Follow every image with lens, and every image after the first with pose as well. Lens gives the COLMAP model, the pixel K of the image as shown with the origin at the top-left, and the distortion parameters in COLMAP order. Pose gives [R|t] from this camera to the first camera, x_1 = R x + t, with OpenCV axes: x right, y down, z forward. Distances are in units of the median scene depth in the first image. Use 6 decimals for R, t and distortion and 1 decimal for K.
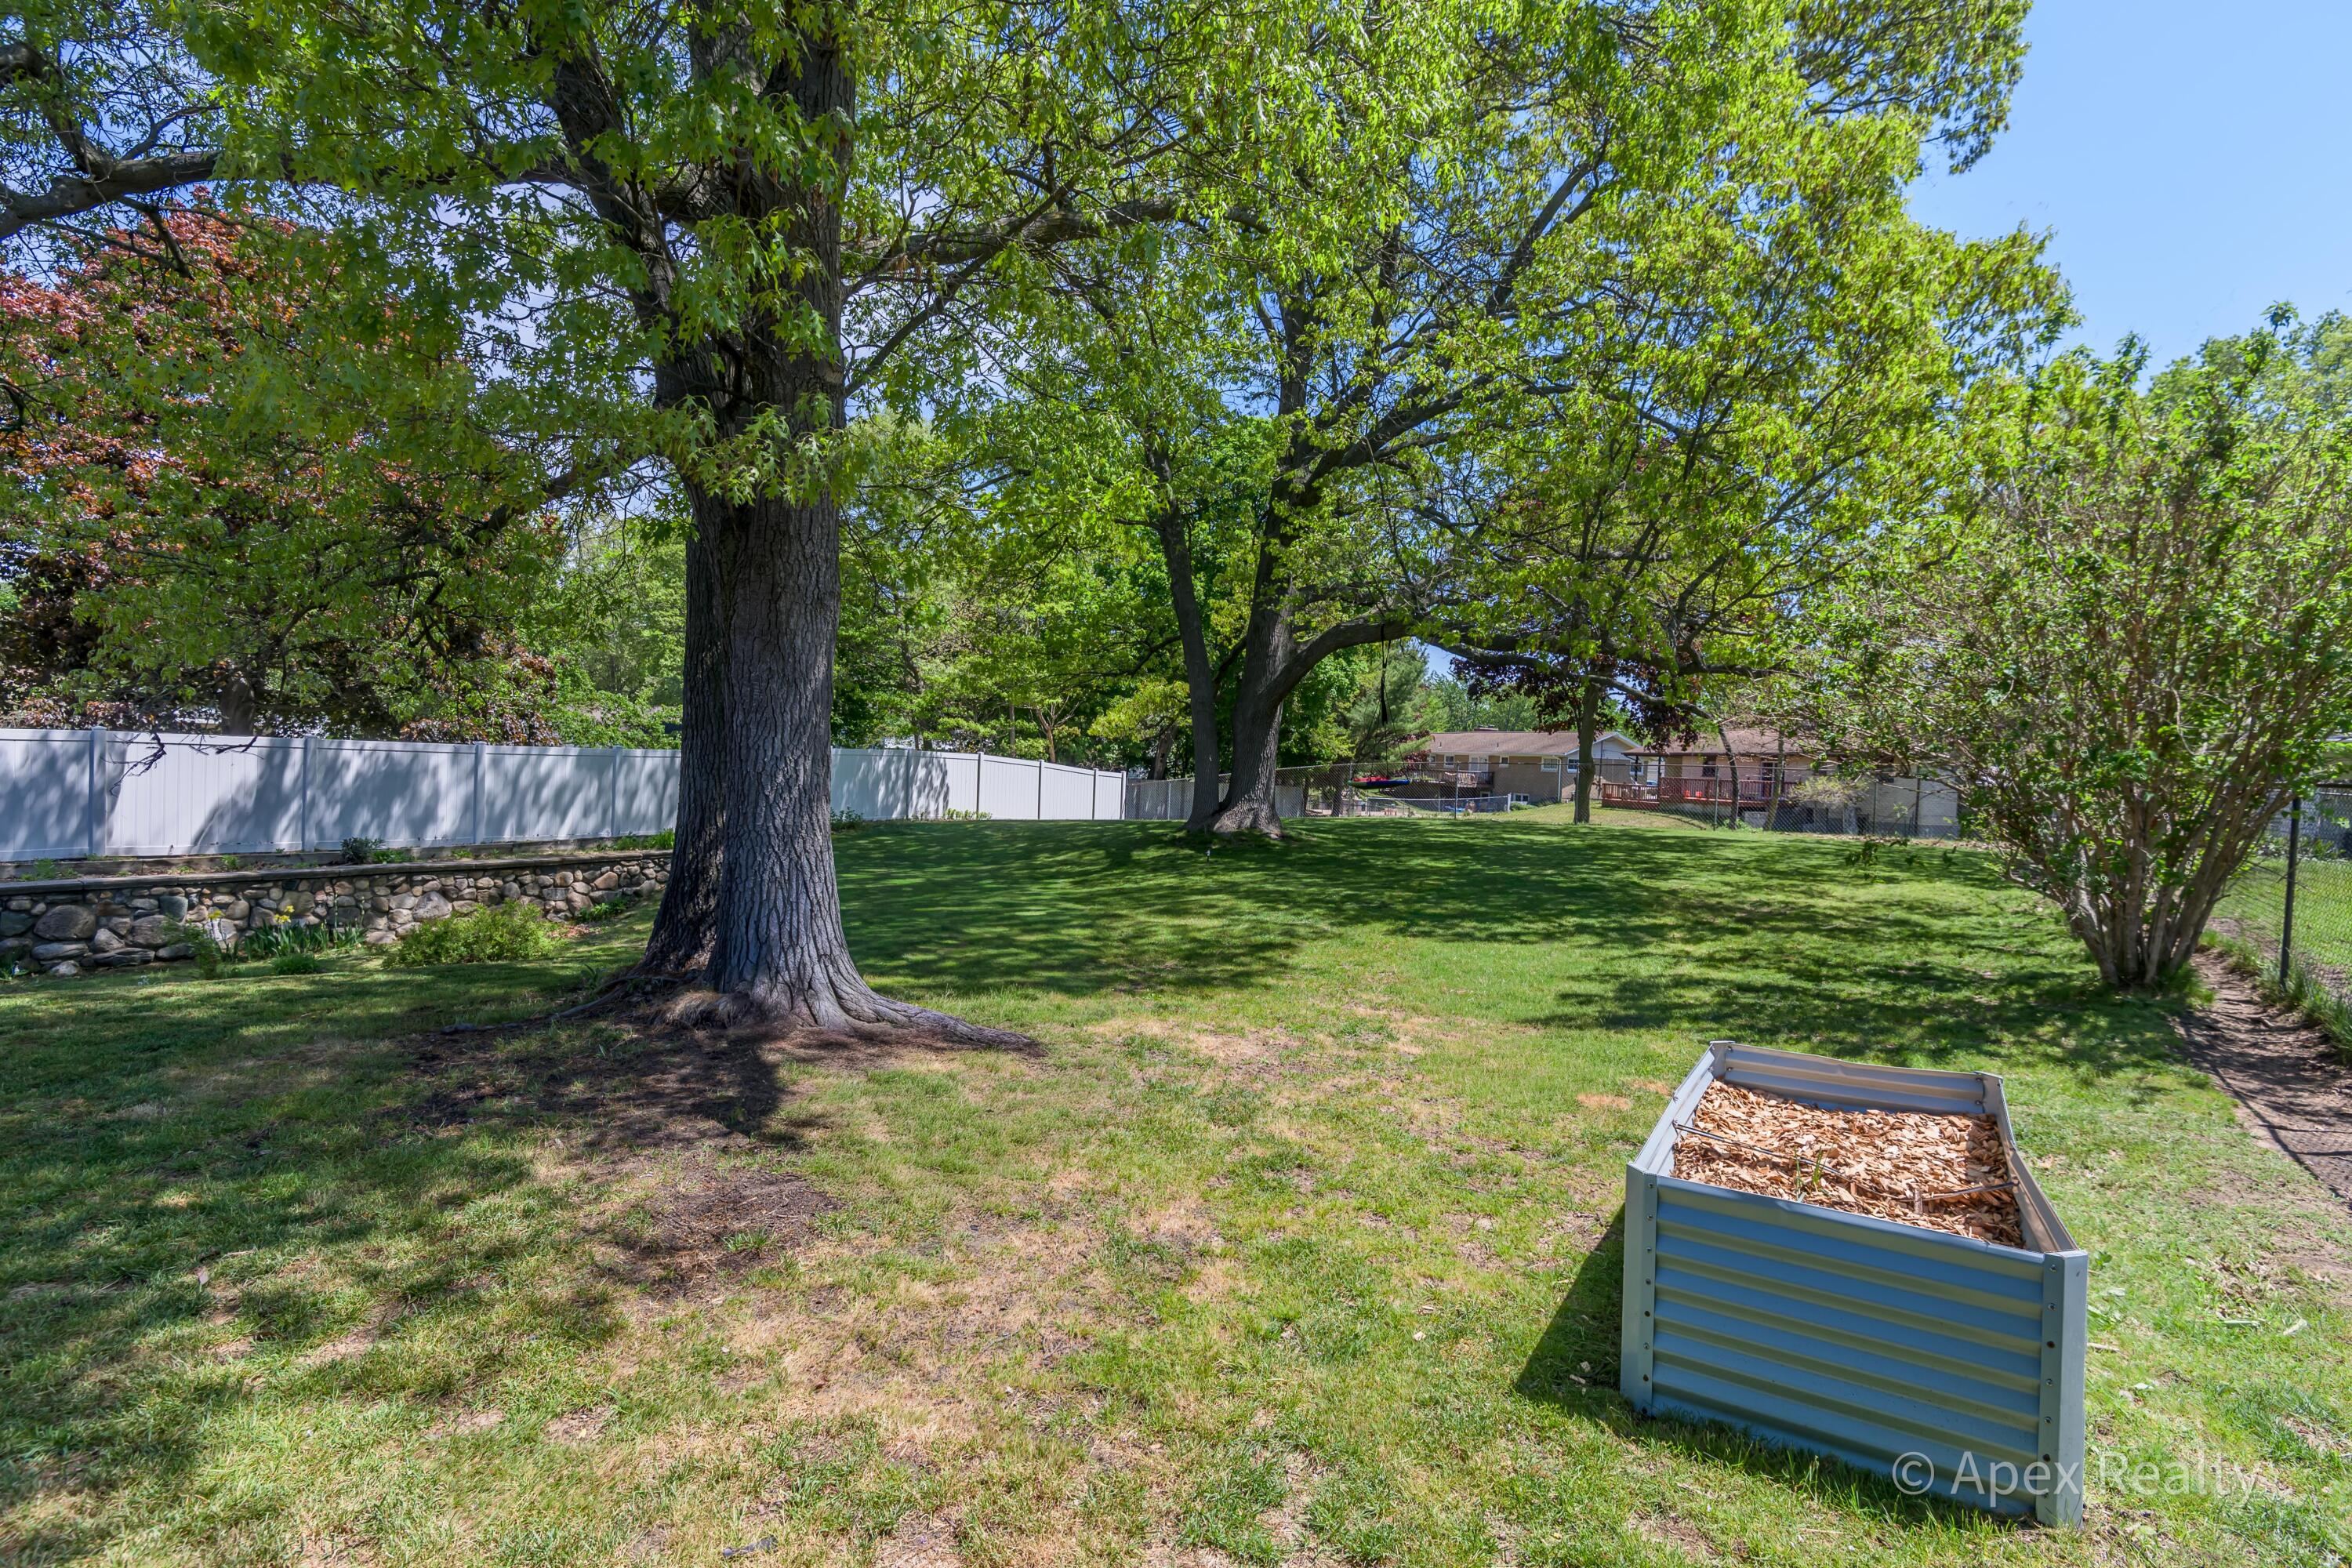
lens RADIAL K [[1068.7, 0, 1185.8], [0, 1068.7, 778.7], [0, 0, 1]] dist [-0.003379, -0.003587]
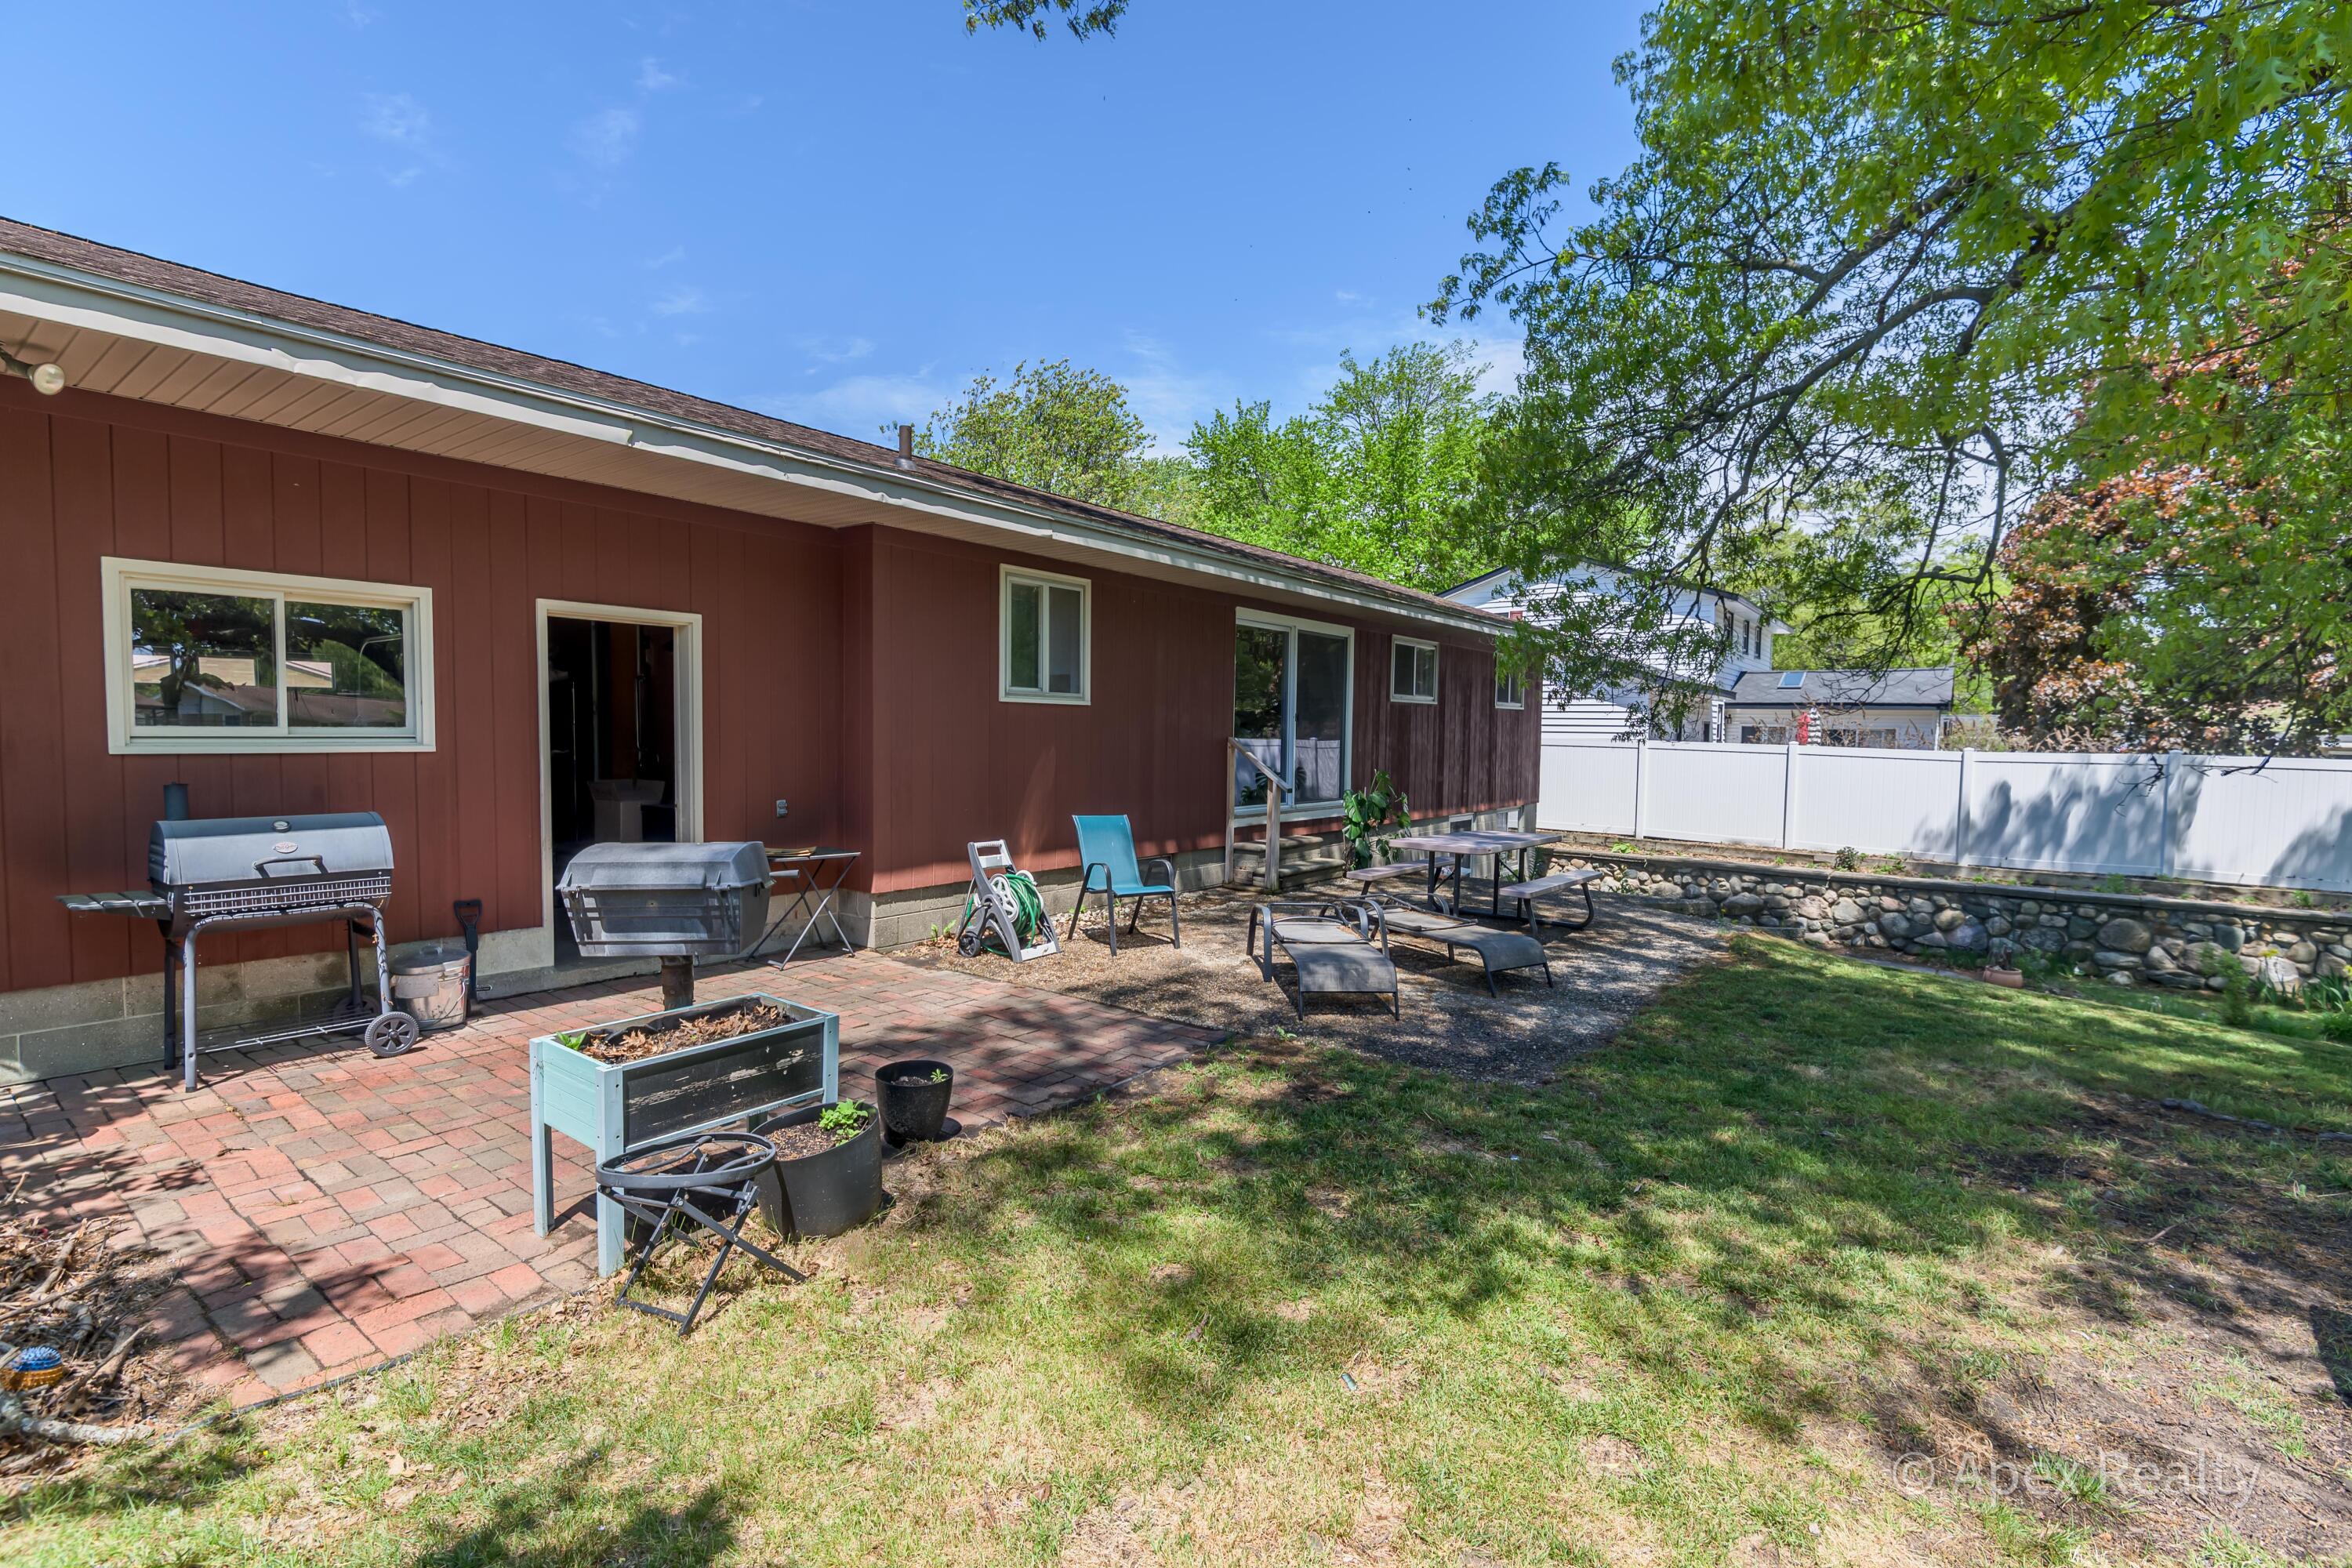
lens RADIAL K [[1068.7, 0, 1180.8], [0, 1068.7, 786.0], [0, 0, 1]] dist [-0.003379, -0.003587]
pose [[-0.068967, 0.015275, -0.997502, 0.068546], [-0.037368, 0.999142, 0.017884, 0.002649], [0.996919, 0.038508, -0.068337, 0.118897]]
